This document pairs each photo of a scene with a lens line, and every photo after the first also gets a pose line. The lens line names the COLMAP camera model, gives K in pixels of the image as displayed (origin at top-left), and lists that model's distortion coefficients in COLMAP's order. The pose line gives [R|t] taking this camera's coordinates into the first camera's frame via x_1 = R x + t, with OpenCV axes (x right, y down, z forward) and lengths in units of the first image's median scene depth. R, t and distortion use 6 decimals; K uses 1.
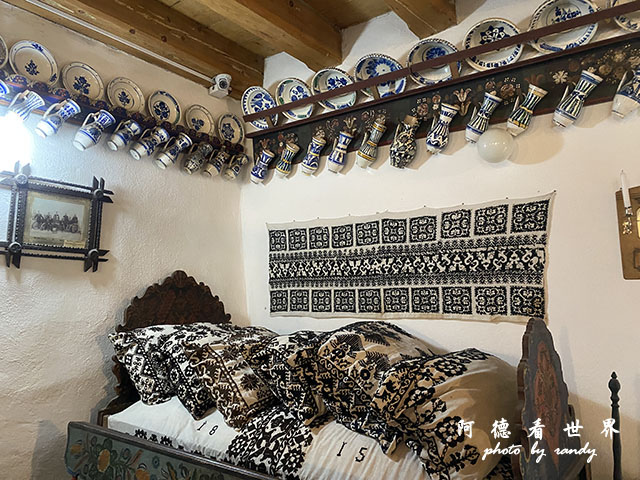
lens RADIAL K [[492.3, 0, 320.0], [0, 492.3, 240.0], [0, 0, 1]] dist [0.110068, -0.198482]
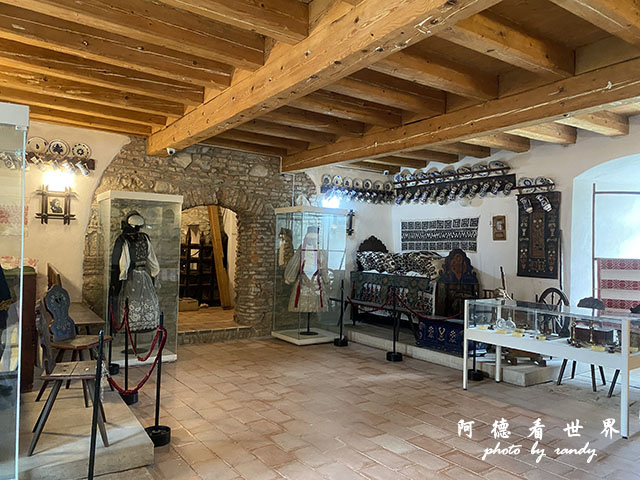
lens RADIAL K [[492.3, 0, 320.0], [0, 492.3, 240.0], [0, 0, 1]] dist [0.110068, -0.198482]
pose [[0.951711, 0.019262, -0.306390, 0.383662], [0.004377, 0.997077, 0.076279, -0.160072], [0.306964, -0.073937, 0.948845, -2.201590]]
